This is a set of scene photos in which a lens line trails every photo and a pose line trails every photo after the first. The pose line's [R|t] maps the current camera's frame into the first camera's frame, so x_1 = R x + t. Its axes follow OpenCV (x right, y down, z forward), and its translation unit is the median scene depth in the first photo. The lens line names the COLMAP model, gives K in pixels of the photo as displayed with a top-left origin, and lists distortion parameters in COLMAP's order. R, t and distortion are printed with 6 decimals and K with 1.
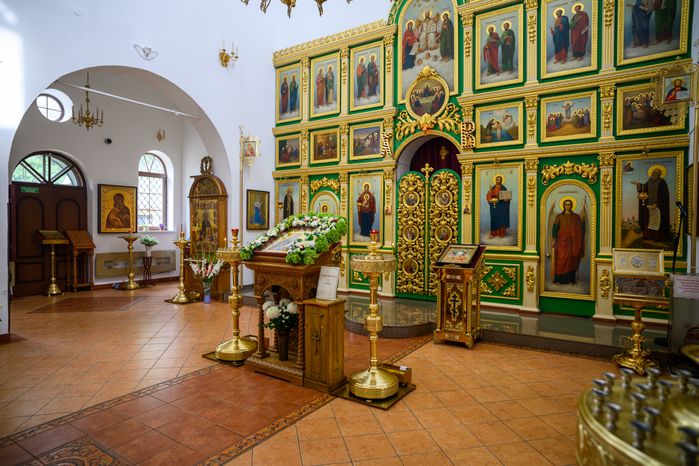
lens RADIAL K [[415.3, 0, 346.3], [0, 415.3, 229.7], [0, 0, 1]] dist [-0.057894, 0.042331]
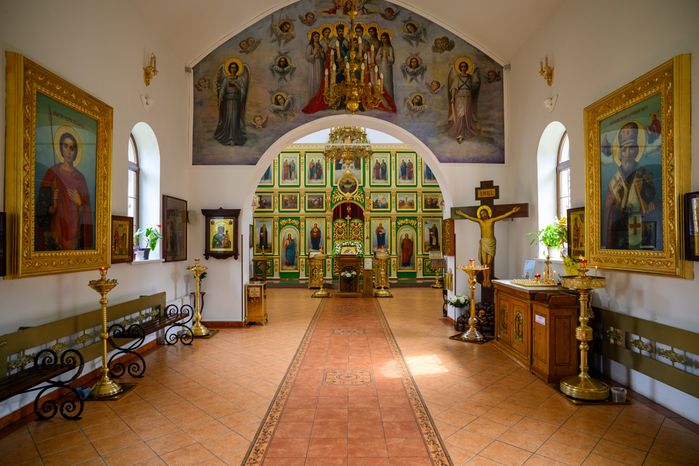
lens RADIAL K [[415.3, 0, 346.4], [0, 415.3, 234.9], [0, 0, 1]] dist [-0.057894, 0.042331]
pose [[0.833994, 0.002281, 0.551769, -1.012935], [0.012870, 0.999639, -0.023586, -0.007097], [-0.551623, 0.026771, 0.833664, -0.804182]]
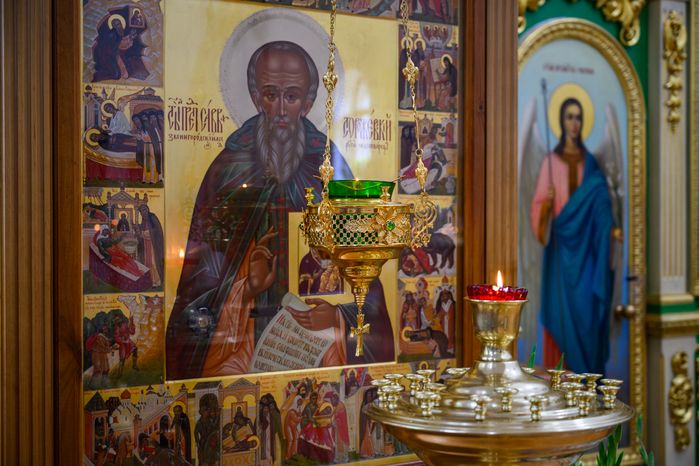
lens RADIAL K [[1077.2, 0, 349.5], [0, 1077.2, 231.6], [0, 0, 1]] dist [0.008658, 0.000000]
pose [[0.404032, -0.011906, 0.914667, -0.637986], [0.015124, 0.999866, 0.006334, -0.002795], [-0.914620, 0.011274, 0.404158, 1.052604]]
